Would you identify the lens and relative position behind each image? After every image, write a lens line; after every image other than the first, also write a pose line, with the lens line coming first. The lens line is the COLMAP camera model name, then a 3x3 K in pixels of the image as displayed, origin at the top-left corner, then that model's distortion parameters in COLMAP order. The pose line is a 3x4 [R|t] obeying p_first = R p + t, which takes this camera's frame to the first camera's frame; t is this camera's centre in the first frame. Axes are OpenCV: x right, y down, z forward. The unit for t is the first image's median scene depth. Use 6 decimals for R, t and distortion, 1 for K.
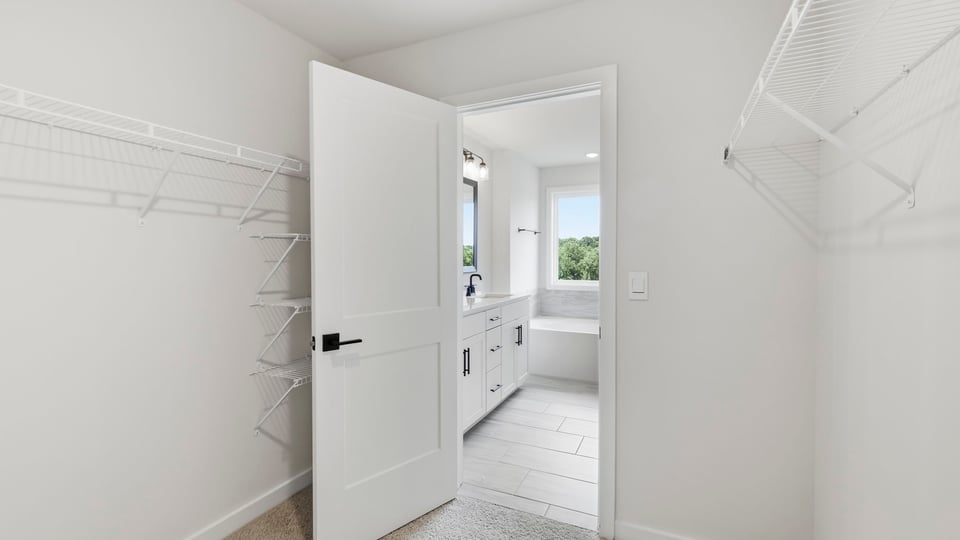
lens RADIAL K [[420.8, 0, 479.6], [0, 420.8, 268.5], [0, 0, 1]] dist [0.009381, -0.000735]
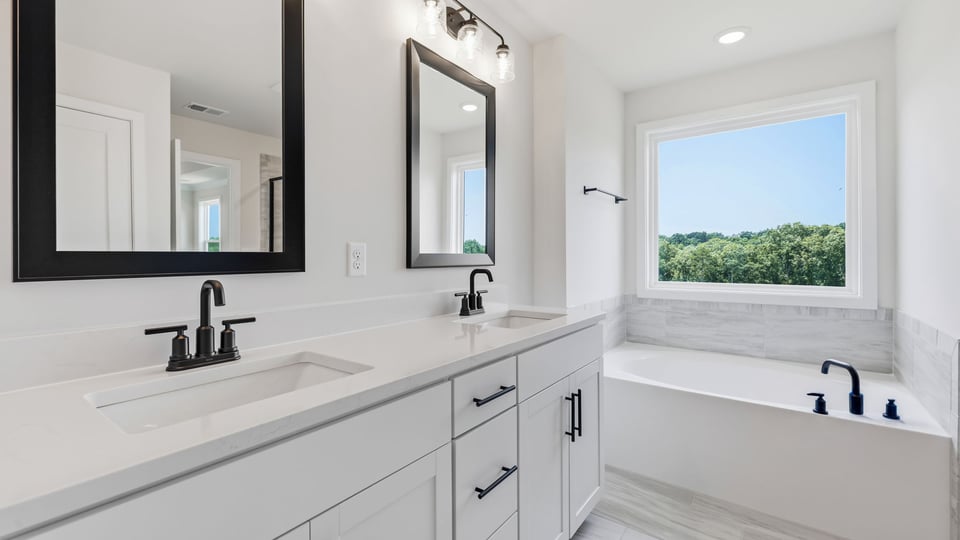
lens RADIAL K [[420.8, 0, 474.9], [0, 420.8, 261.4], [0, 0, 1]] dist [0.009381, -0.000735]
pose [[0.980205, -0.004566, -0.197934, 0.056739], [0.001398, 0.999869, -0.016145, 0.009098], [0.197982, 0.015549, 0.980082, 0.401963]]
